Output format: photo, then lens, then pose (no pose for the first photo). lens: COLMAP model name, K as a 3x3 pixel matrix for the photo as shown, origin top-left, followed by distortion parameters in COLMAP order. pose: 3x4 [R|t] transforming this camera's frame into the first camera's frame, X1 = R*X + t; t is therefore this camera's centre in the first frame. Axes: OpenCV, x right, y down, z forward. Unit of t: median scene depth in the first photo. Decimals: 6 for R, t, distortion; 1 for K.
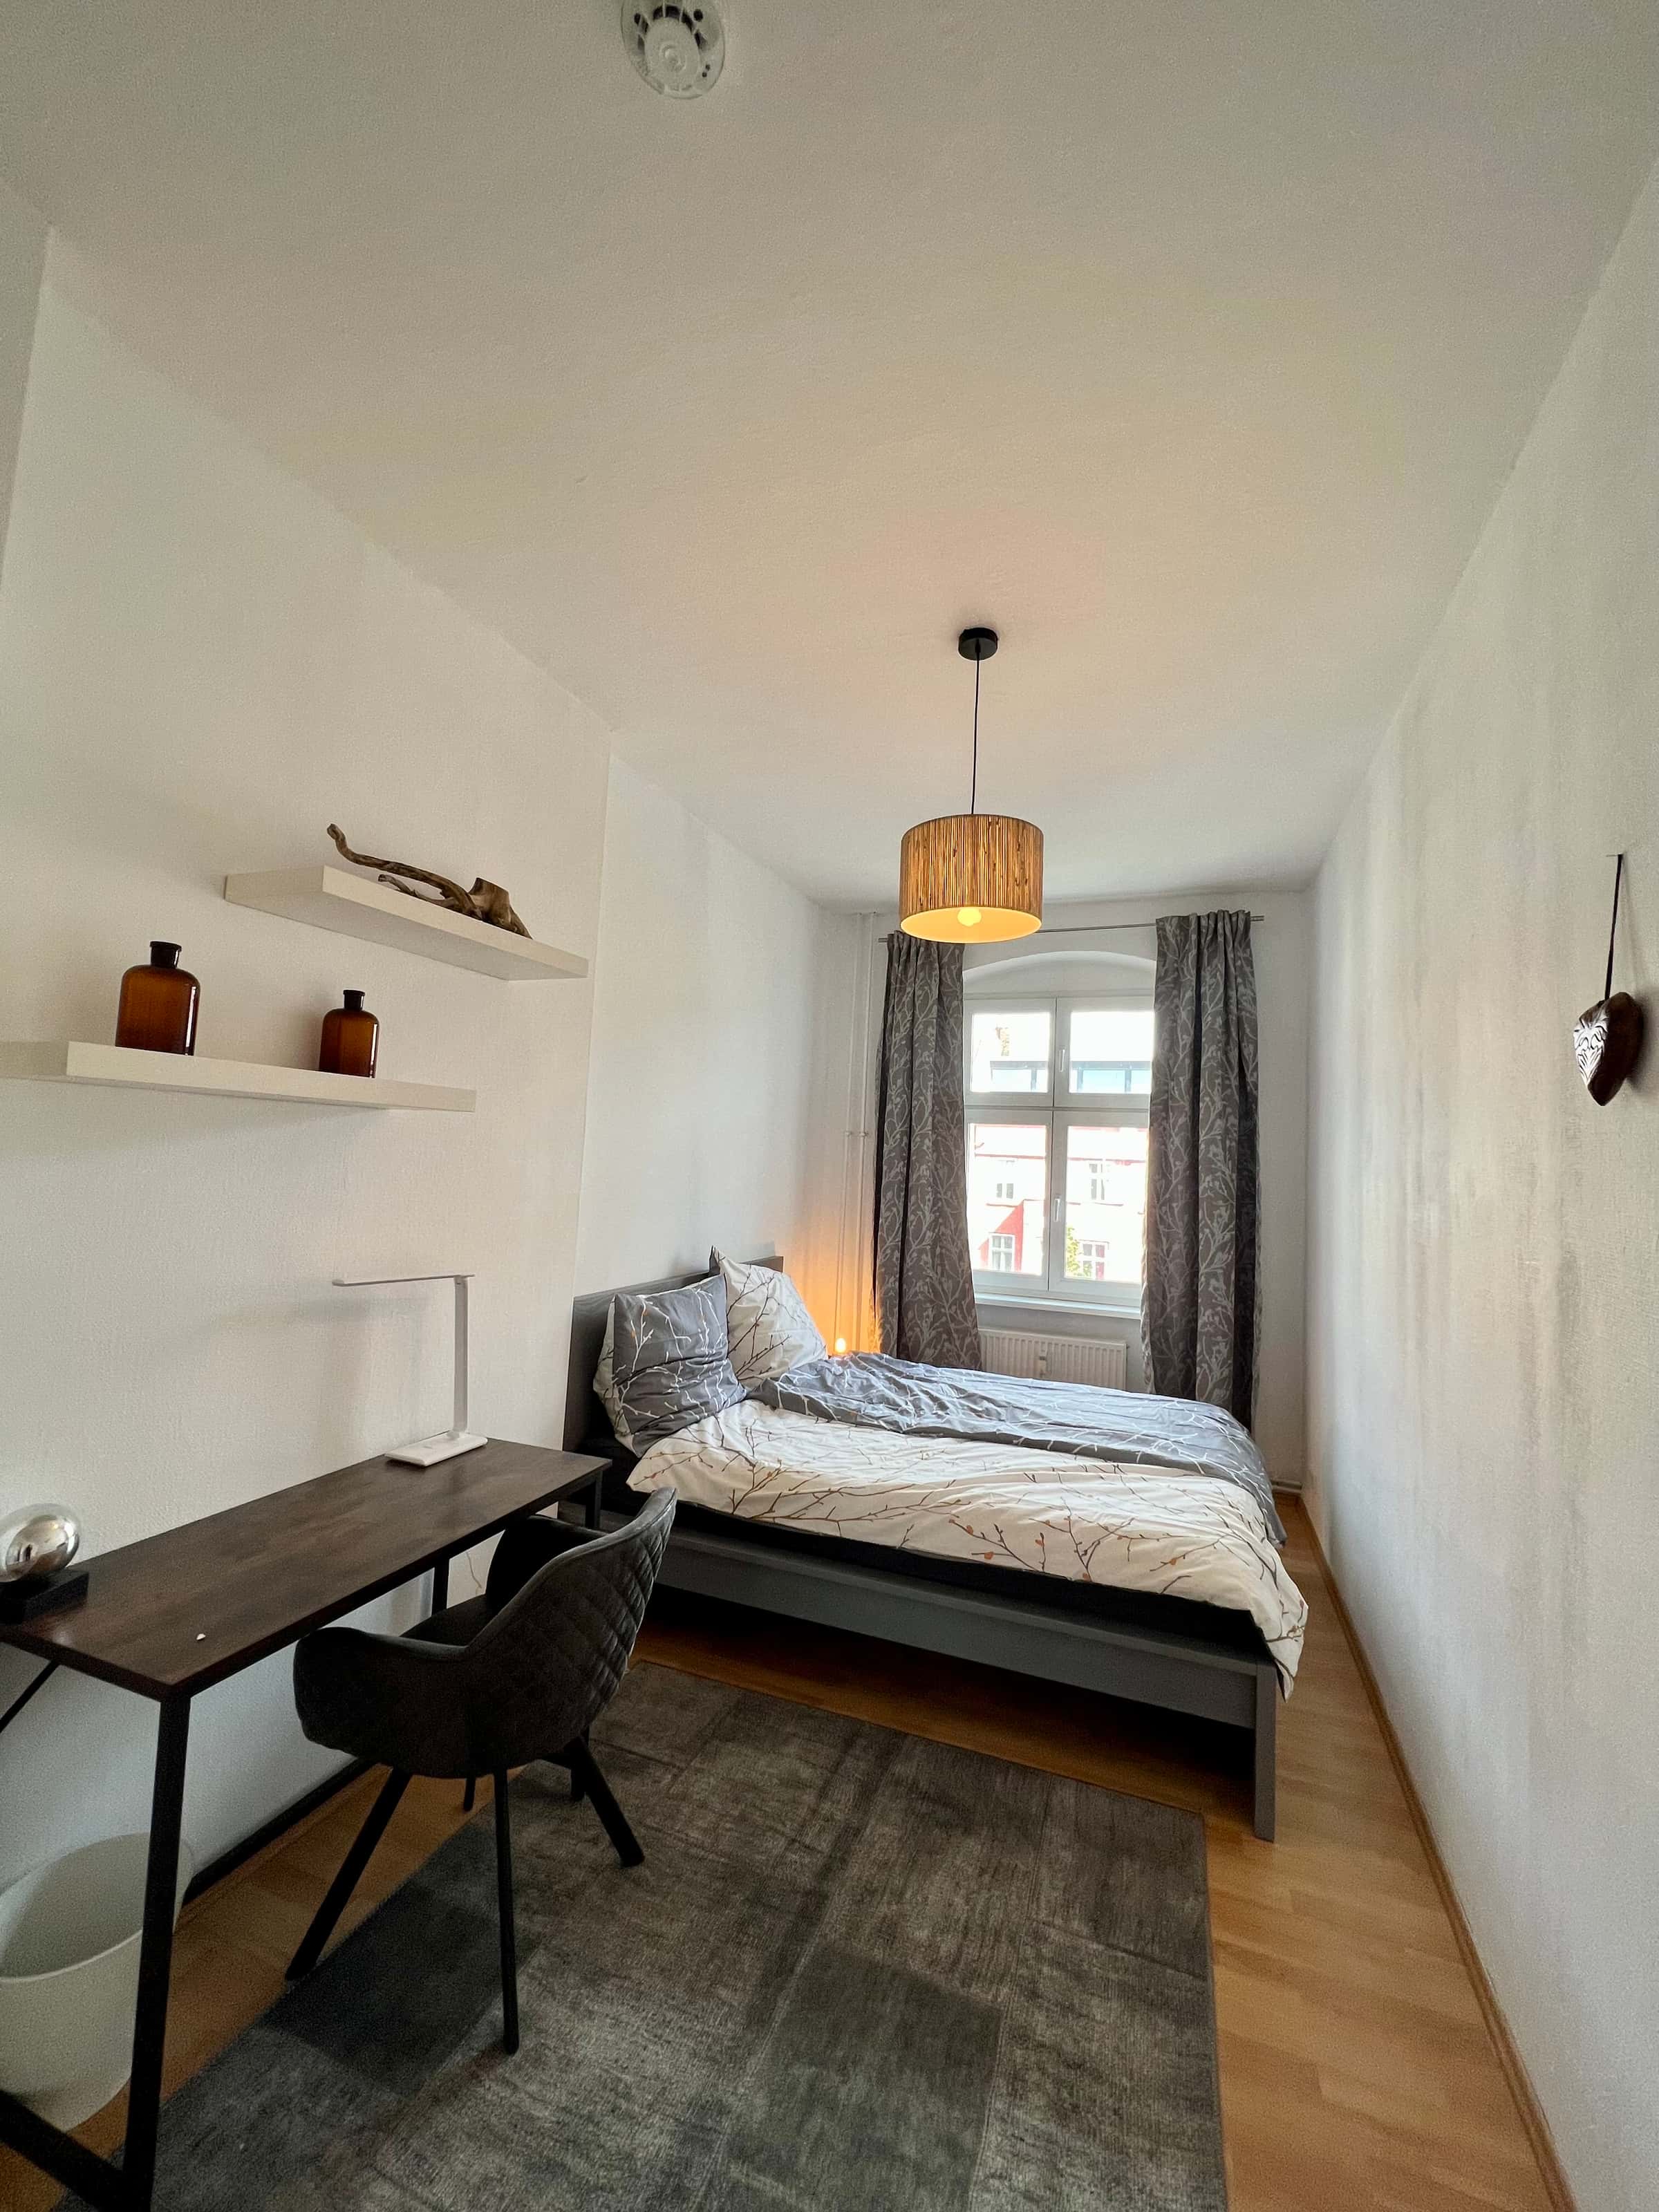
lens RADIAL K [[886.5, 0, 835.9], [0, 886.5, 1099.5], [0, 0, 1]] dist [0.000166, 0.000259]
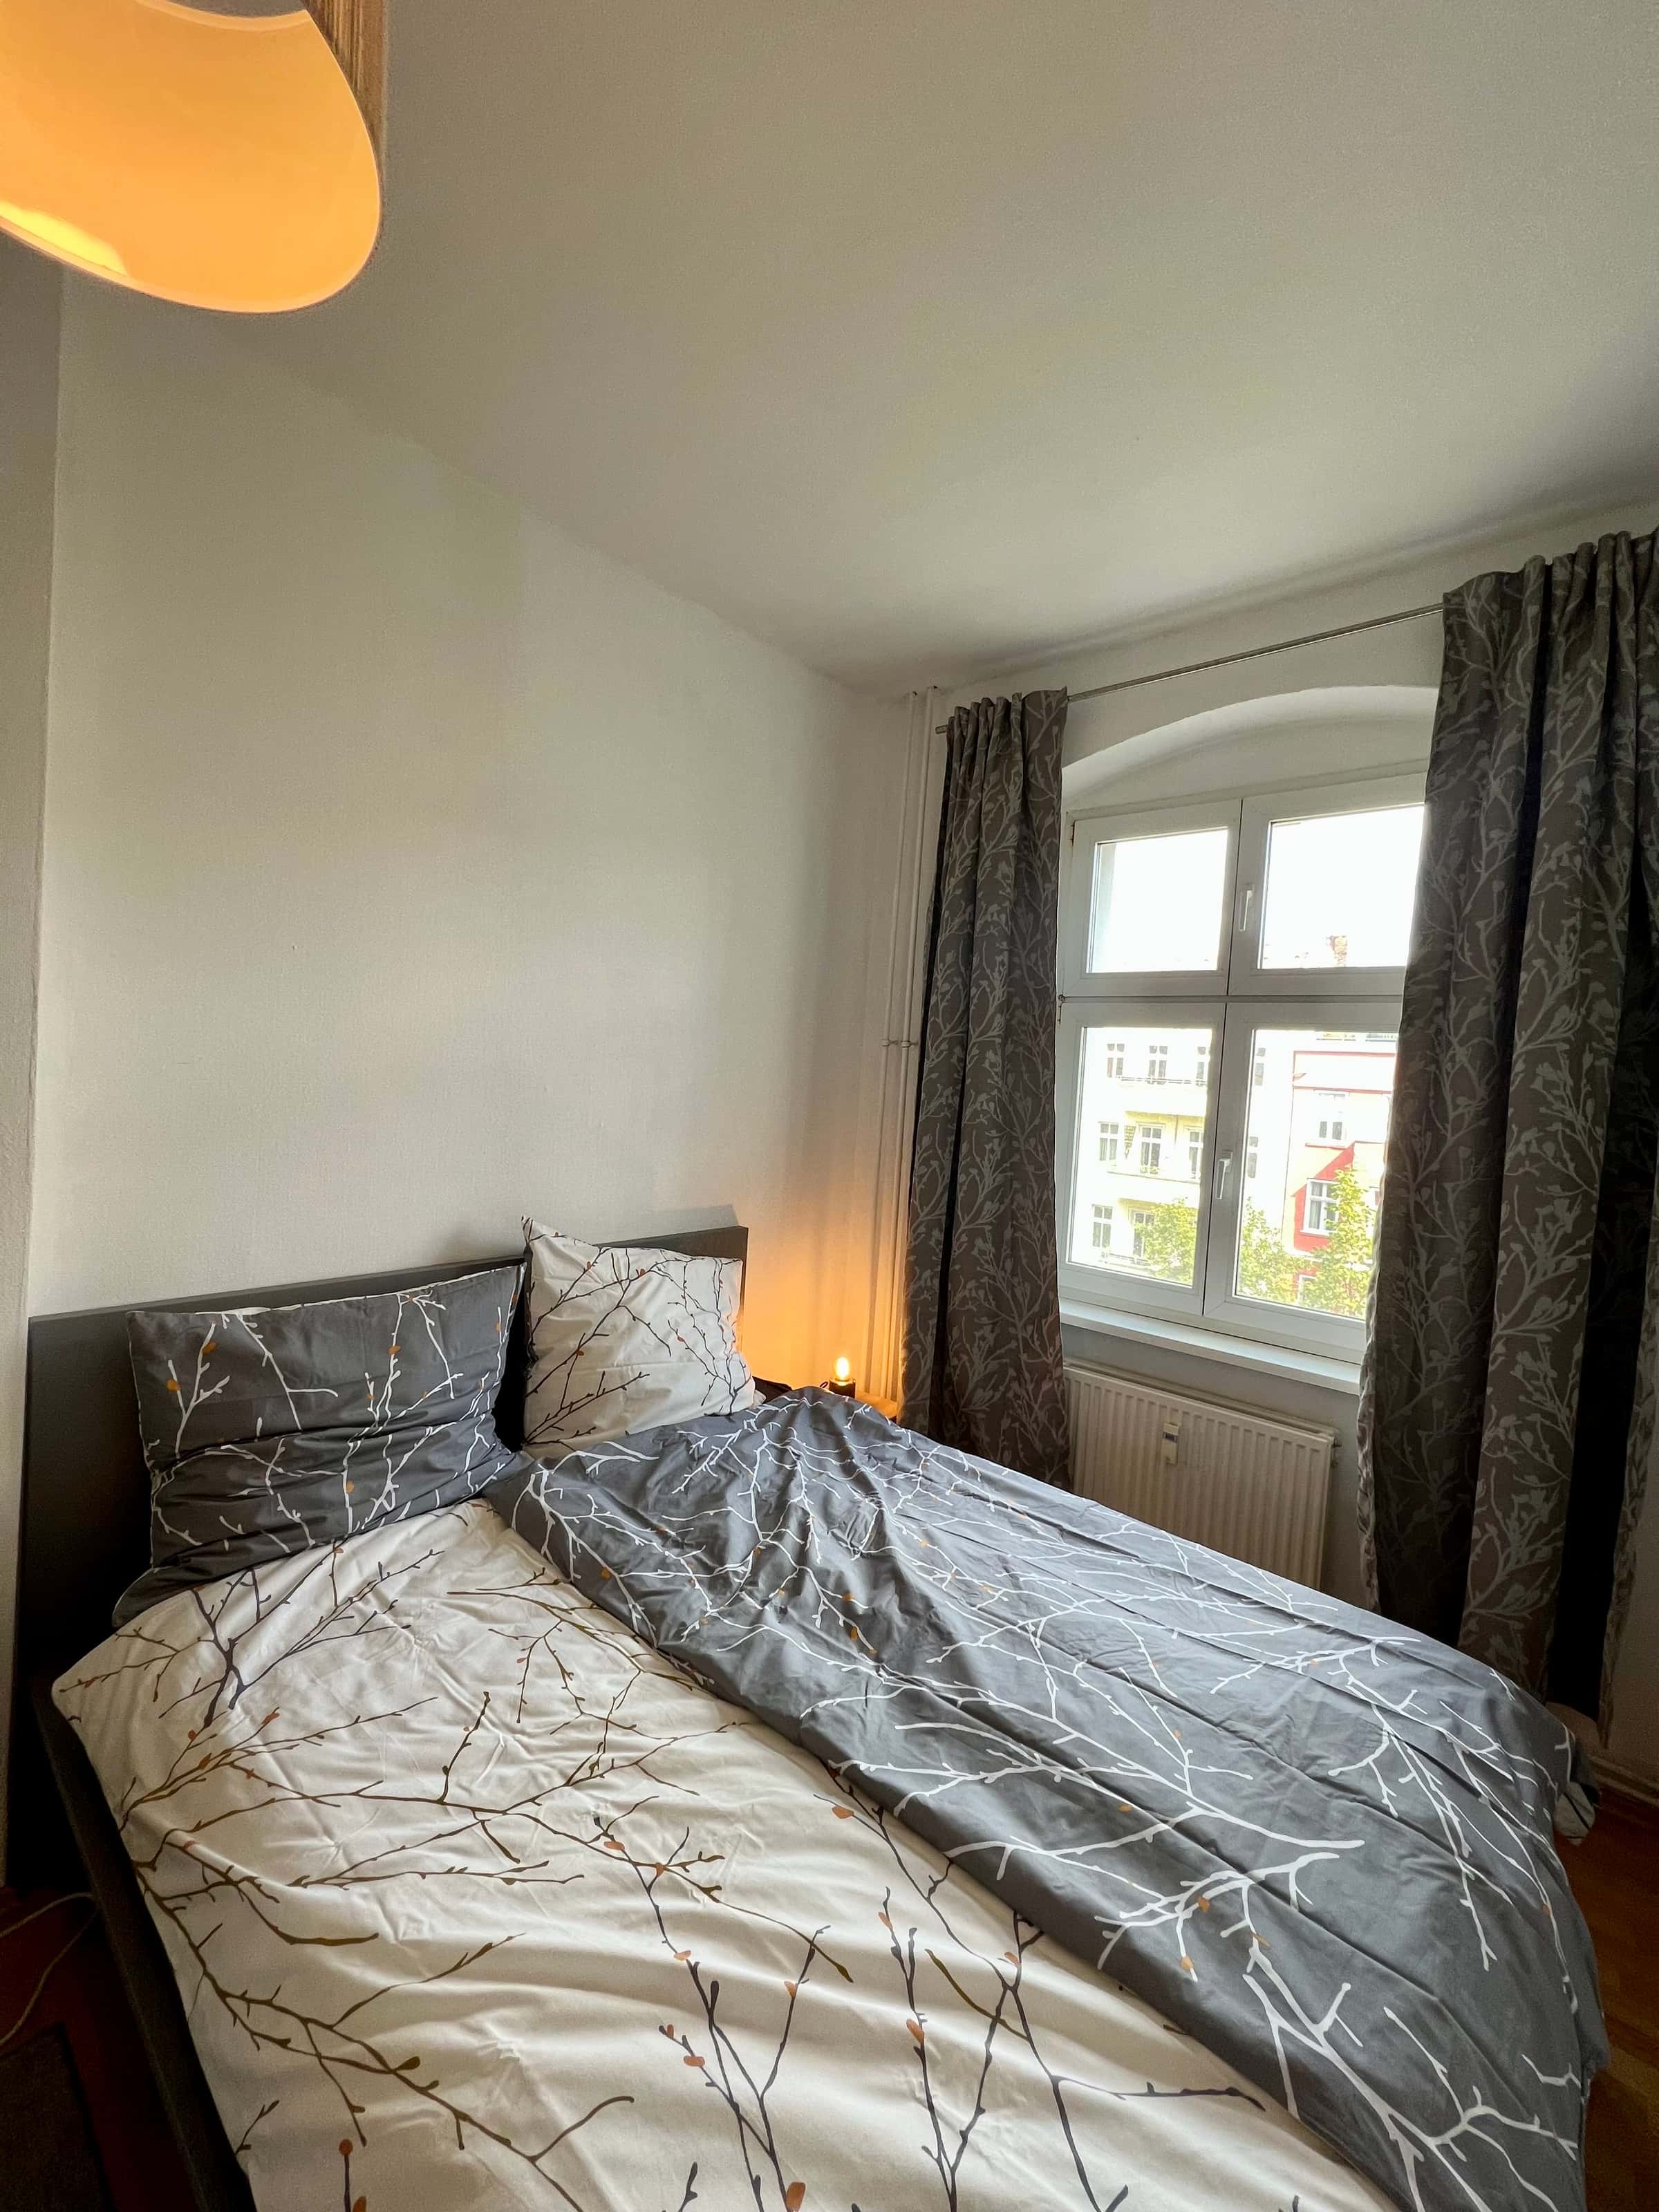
lens RADIAL K [[886.5, 0, 835.9], [0, 886.5, 1099.5], [0, 0, 1]] dist [0.000166, 0.000259]
pose [[0.942633, 0.025630, -0.332847, 0.227871], [0.001841, 0.996634, 0.081958, 0.031221], [0.333827, -0.077870, 0.939413, 0.437515]]
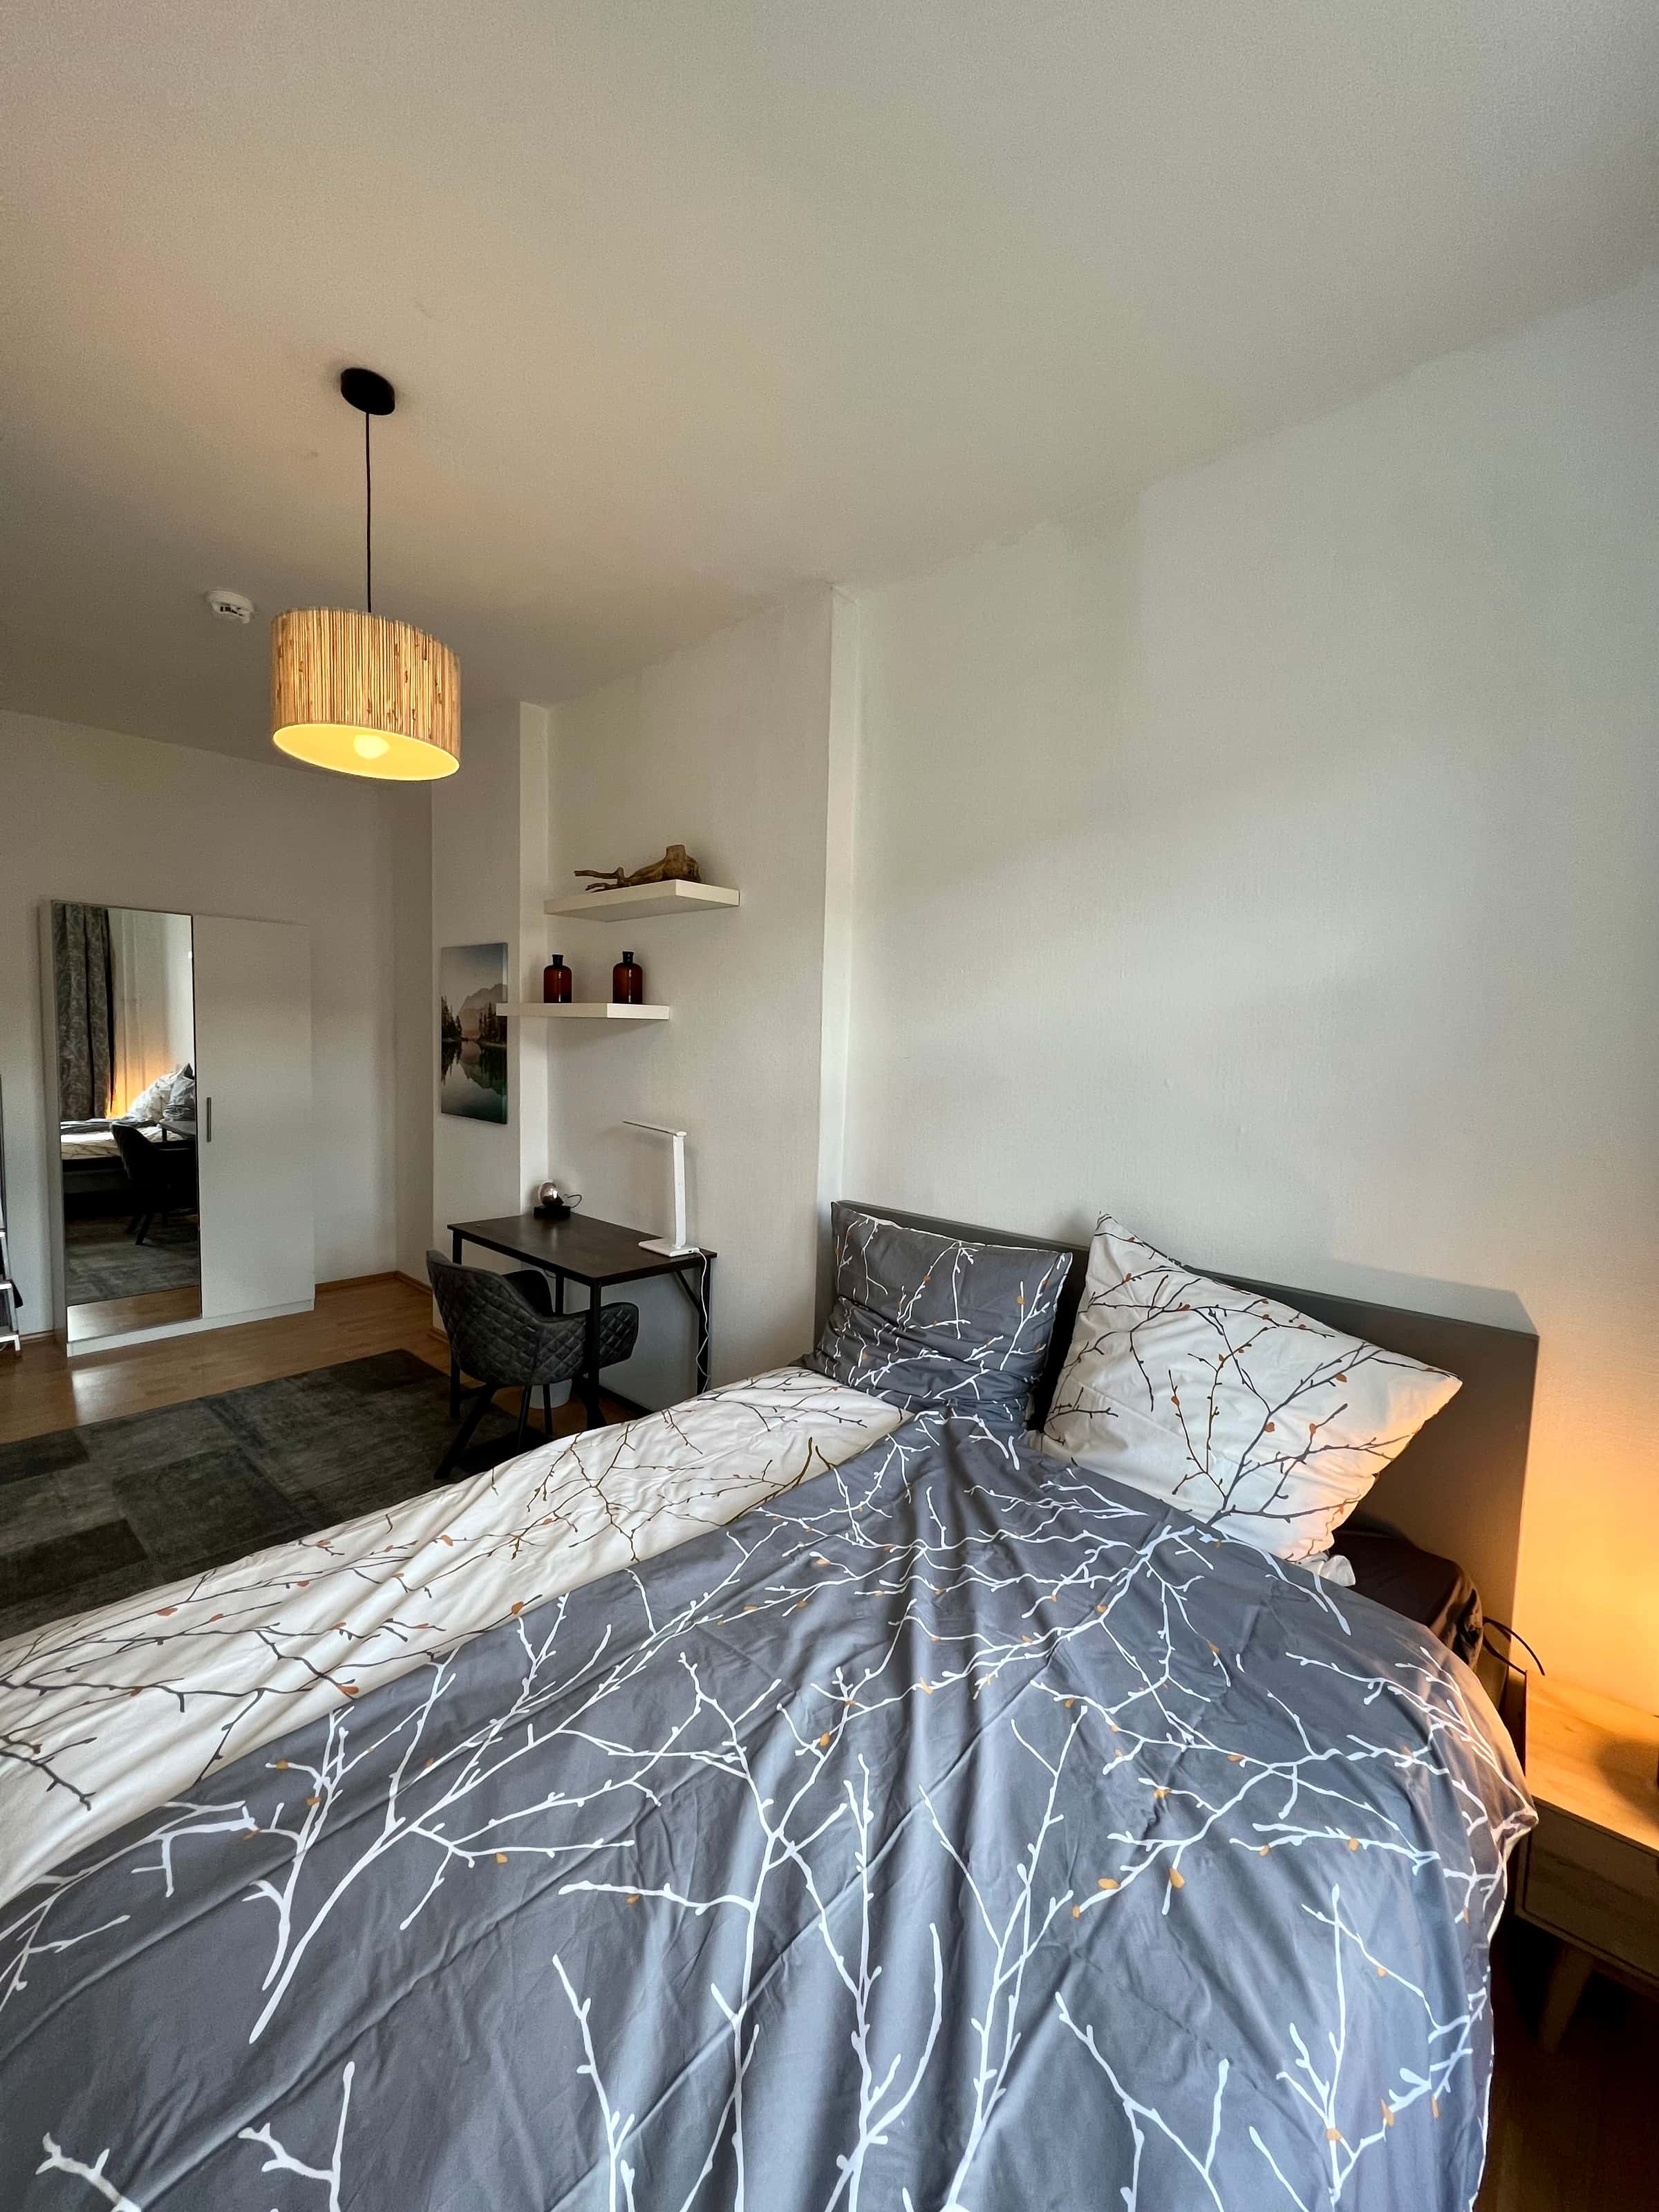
lens RADIAL K [[886.5, 0, 835.9], [0, 886.5, 1099.5], [0, 0, 1]] dist [0.000166, 0.000259]
pose [[-0.360497, 0.014289, -0.932651, 0.414920], [0.018091, 0.999802, 0.008325, 0.070762], [0.932585, -0.013871, -0.360684, 0.906376]]
